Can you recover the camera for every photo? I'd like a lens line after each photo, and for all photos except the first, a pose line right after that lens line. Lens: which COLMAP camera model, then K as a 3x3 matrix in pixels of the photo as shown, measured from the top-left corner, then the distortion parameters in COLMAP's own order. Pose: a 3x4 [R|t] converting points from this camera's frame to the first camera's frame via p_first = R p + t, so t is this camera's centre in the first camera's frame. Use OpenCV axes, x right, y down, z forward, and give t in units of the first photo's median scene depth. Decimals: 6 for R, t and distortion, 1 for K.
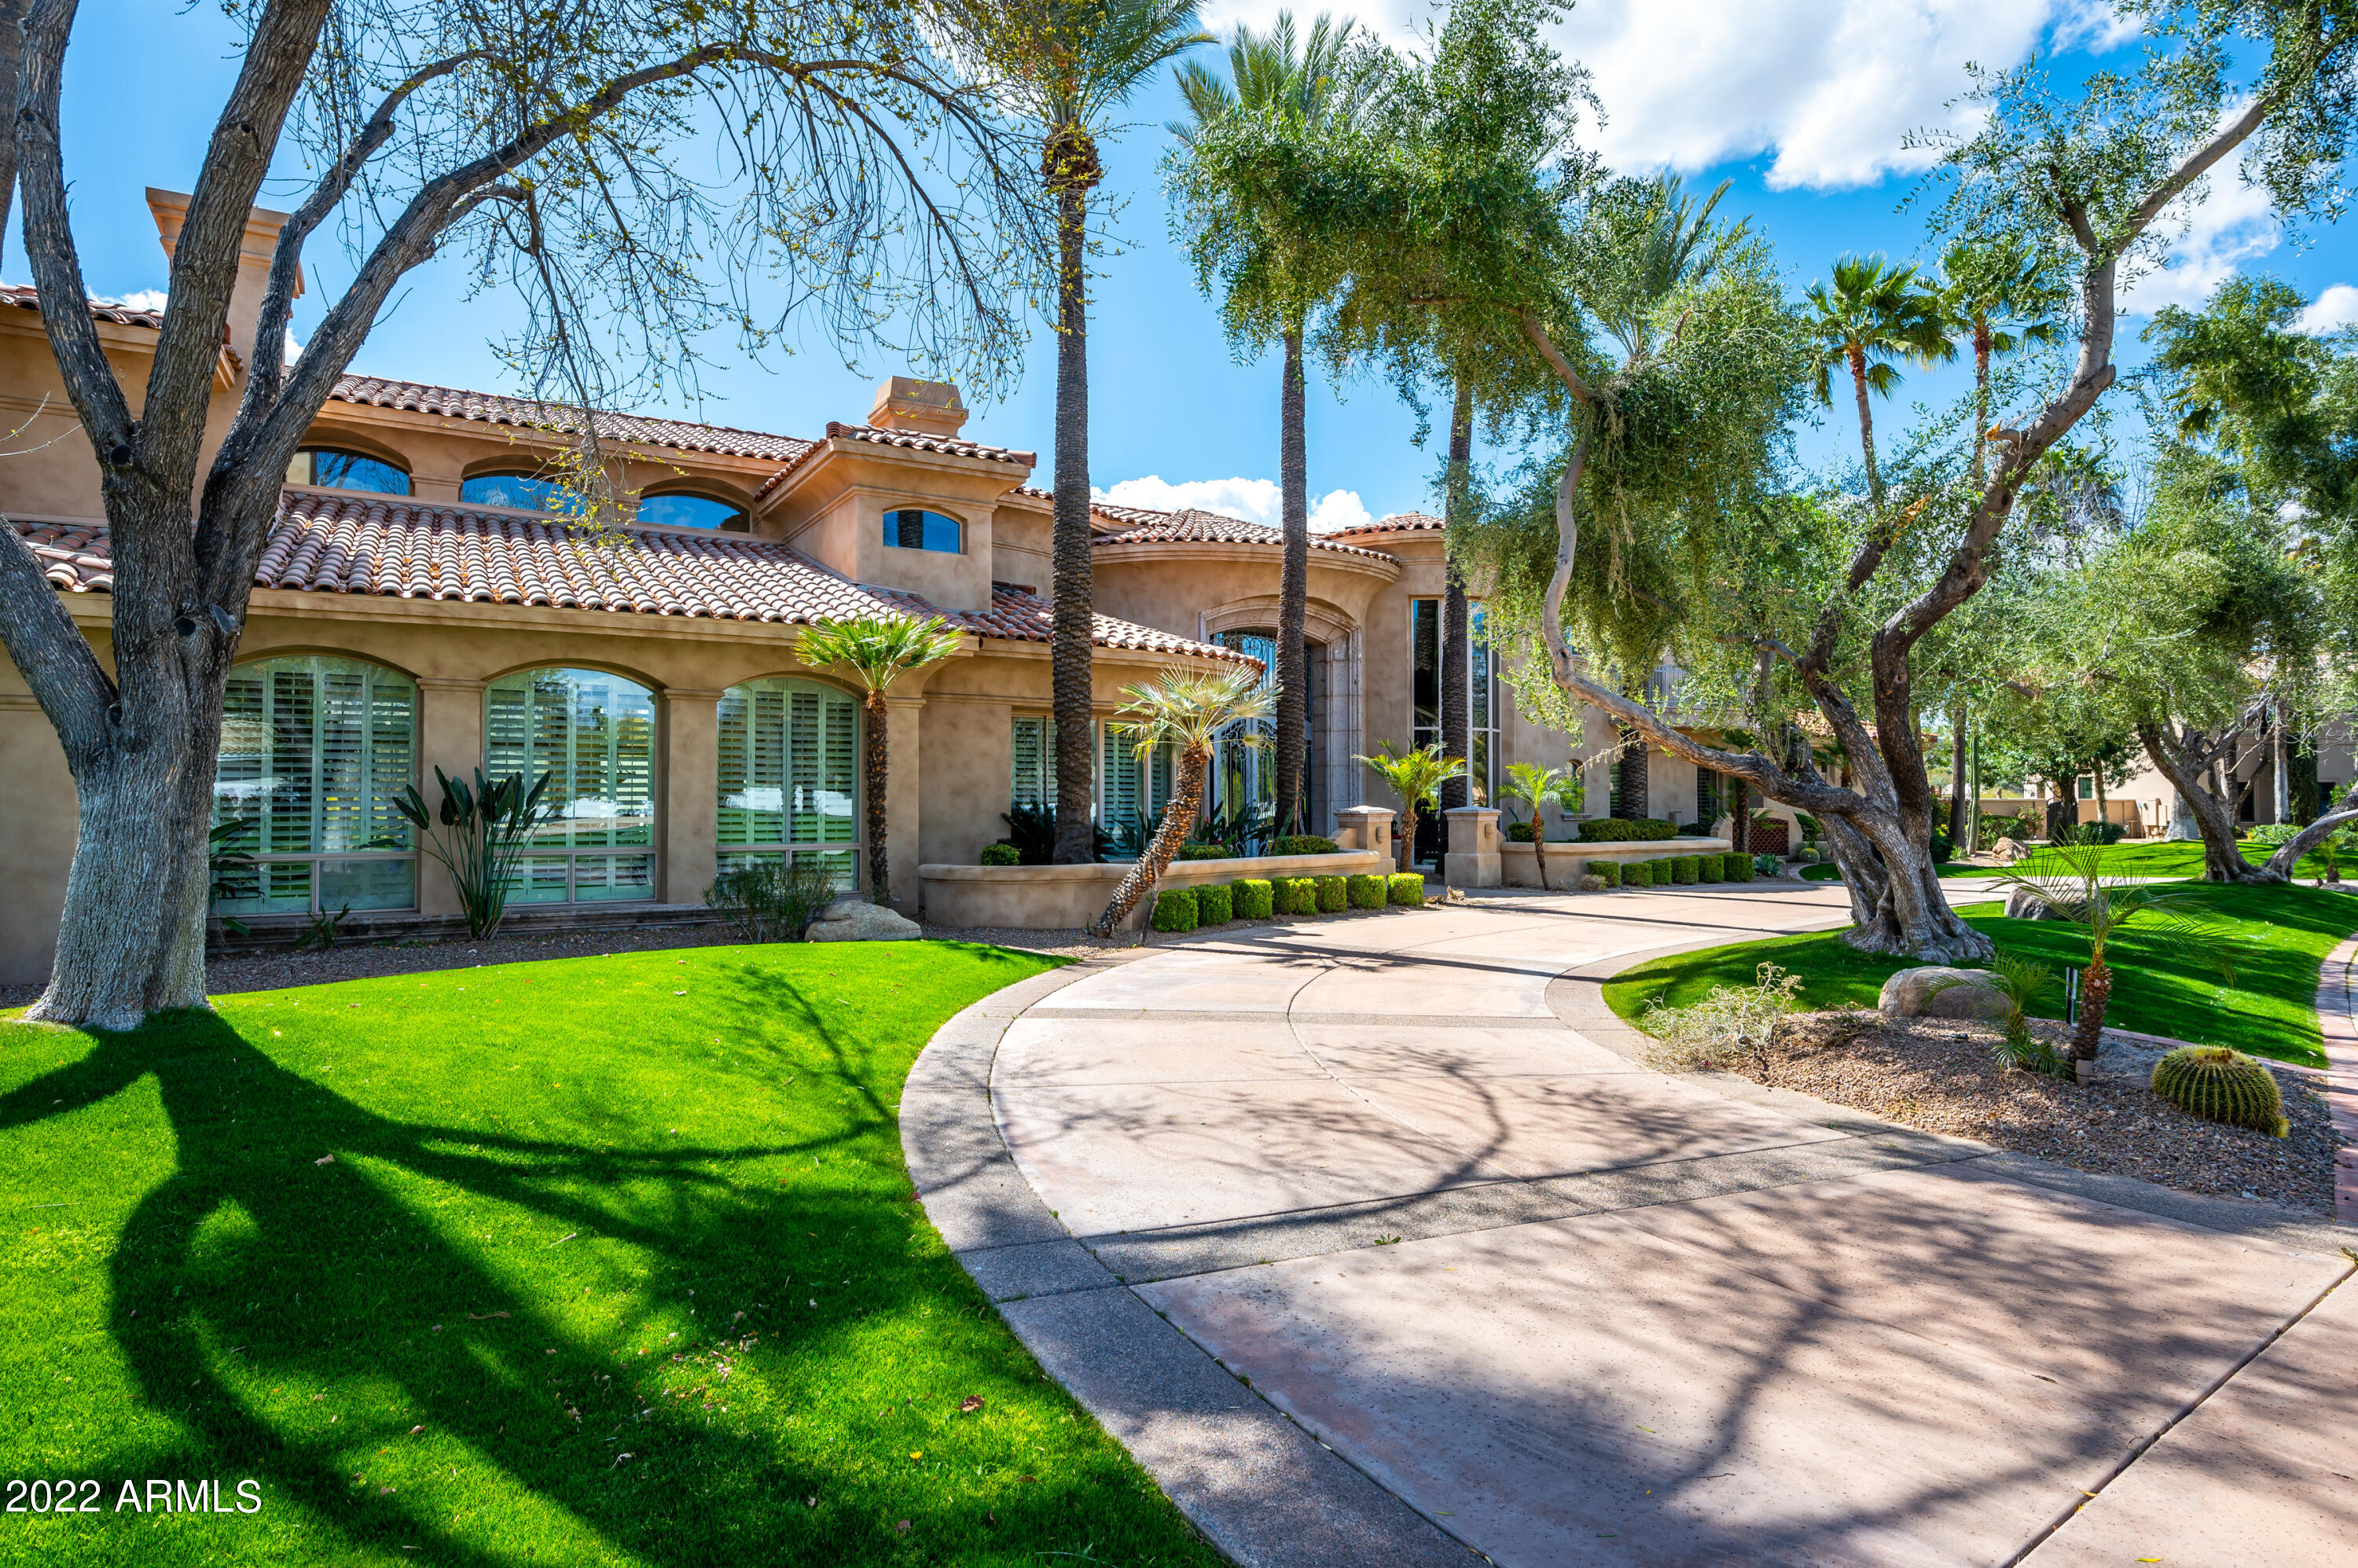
lens RADIAL K [[1283.4, 0, 1178.7], [0, 1283.4, 773.0], [0, 0, 1]] dist [0.001318, 0.000513]
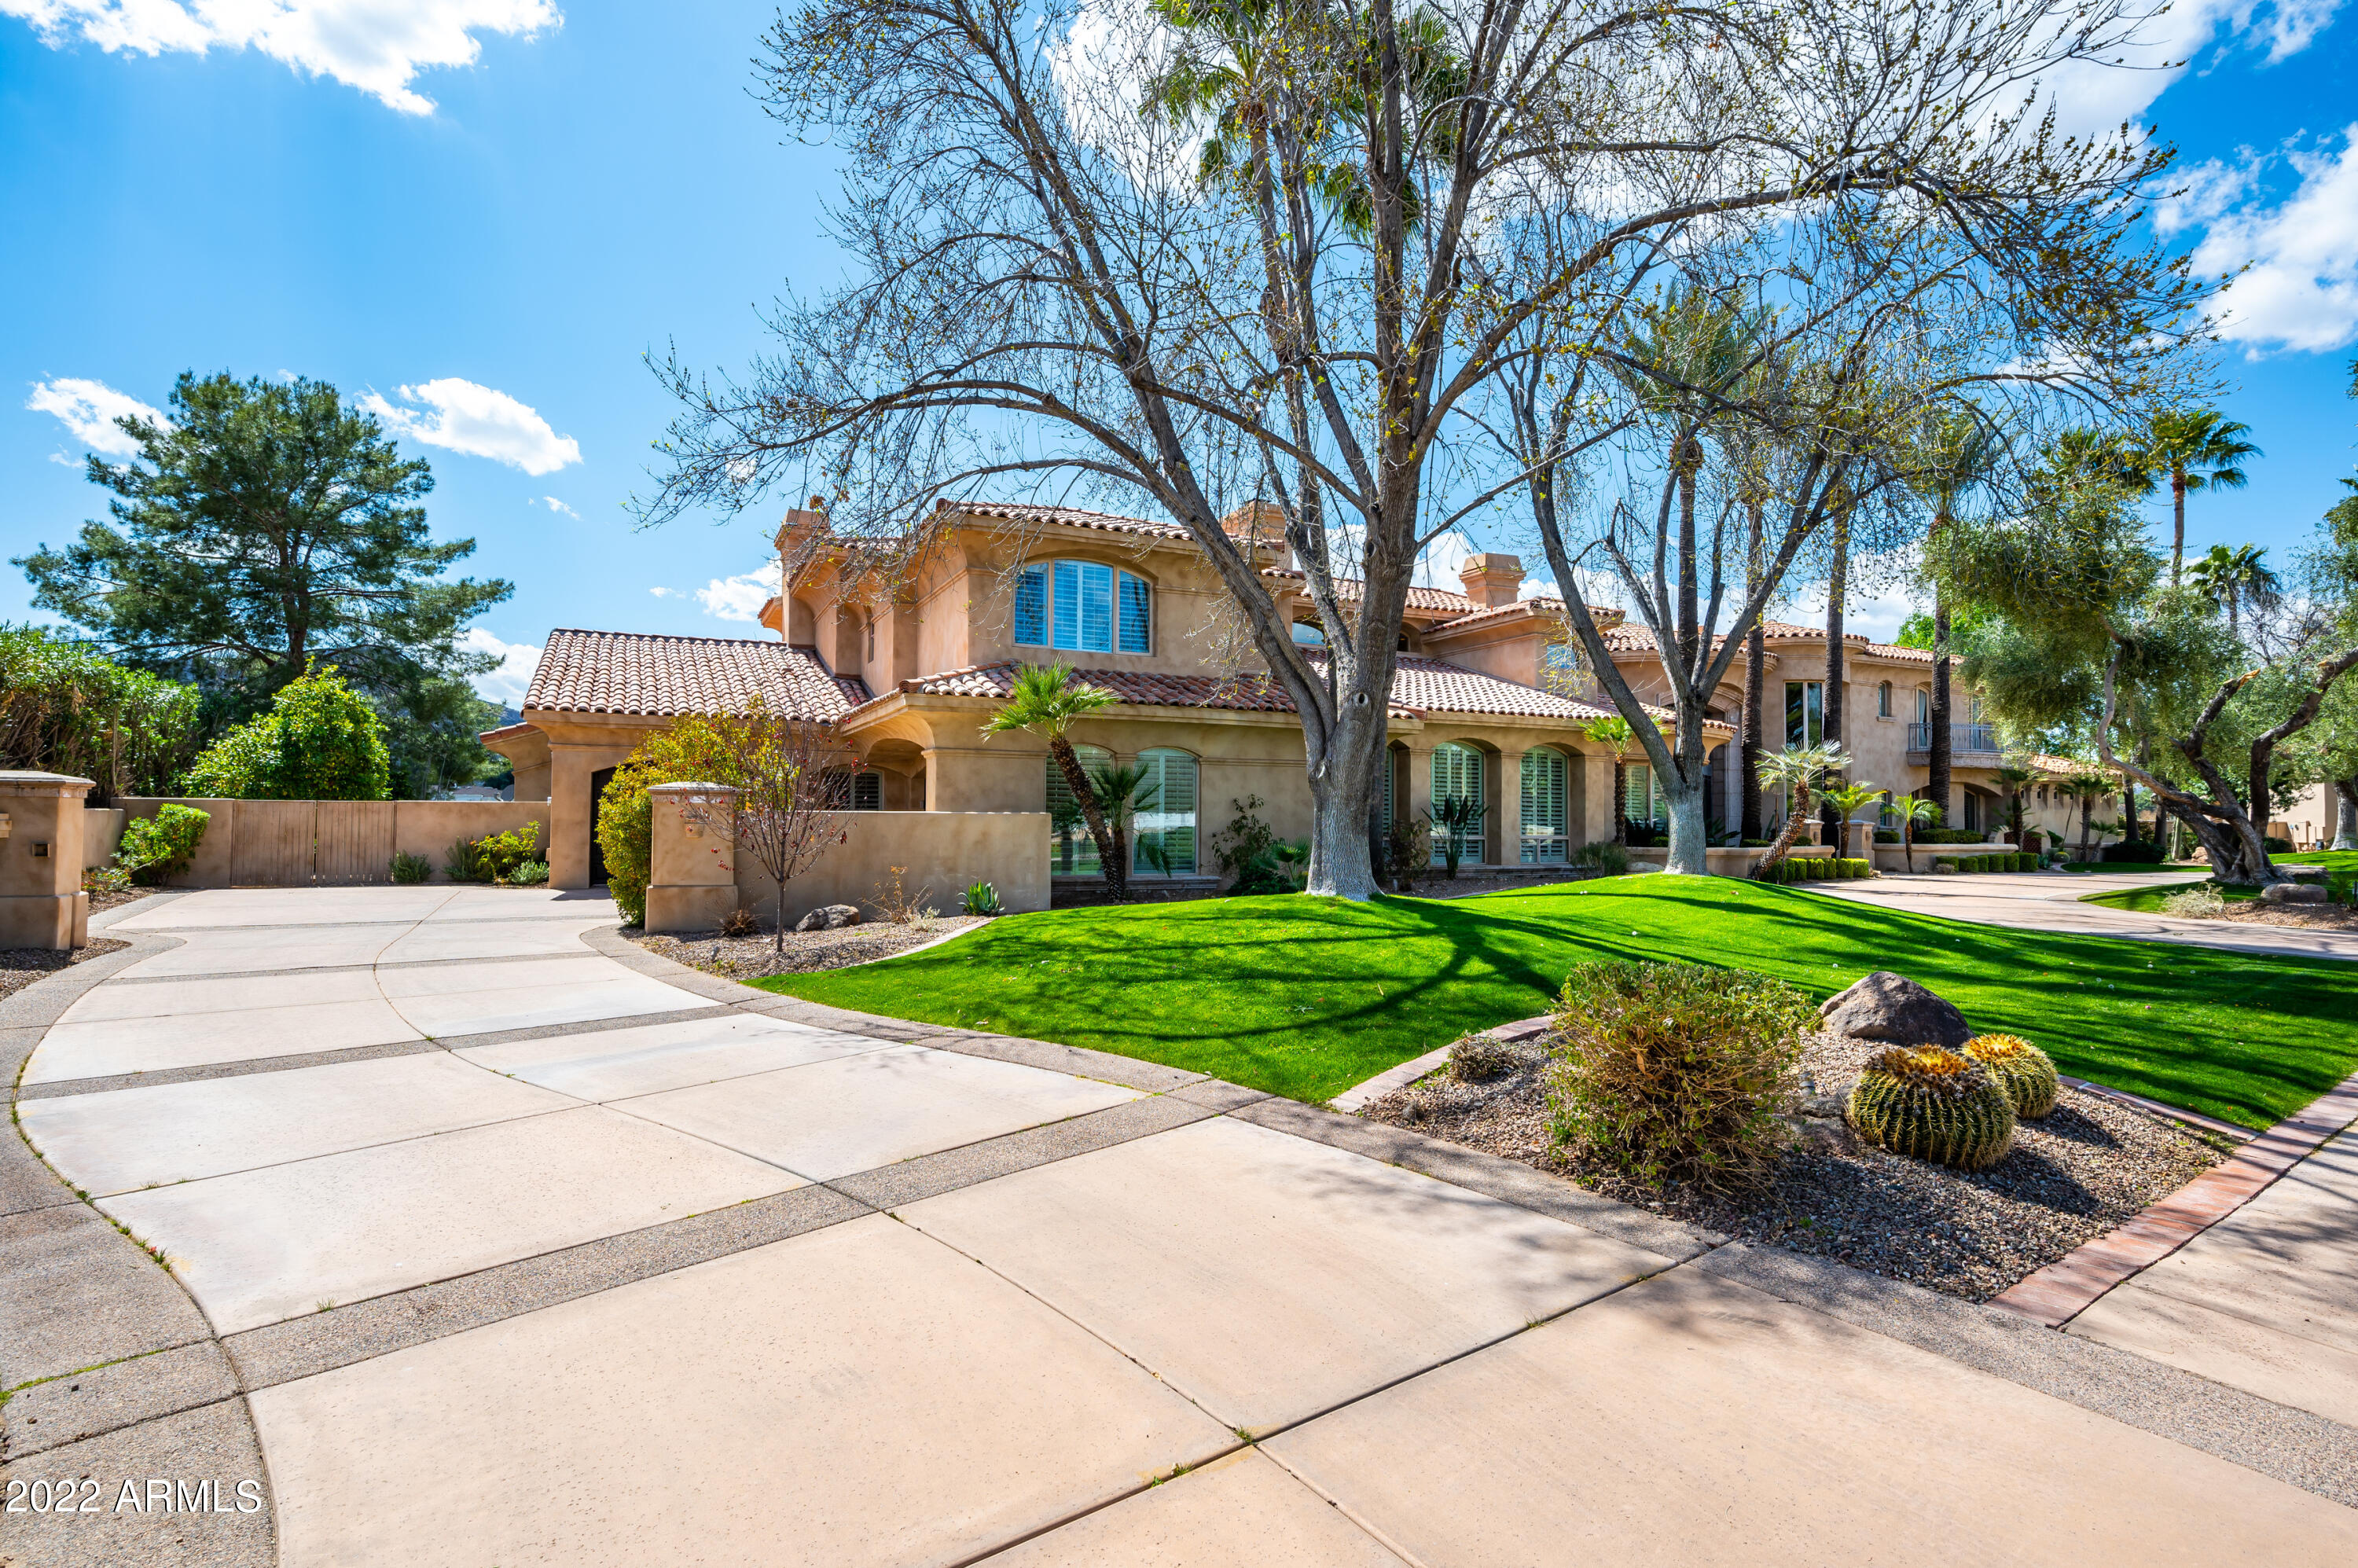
lens RADIAL K [[1149.1, 0, 1179.0], [0, 1149.1, 784.0], [0, 0, 1]] dist [0.000514, -0.000397]
pose [[0.994129, 0.004290, -0.108120, -0.435595], [-0.005277, 0.999947, -0.008846, -0.000628], [0.108077, 0.009364, 0.994098, -0.475714]]
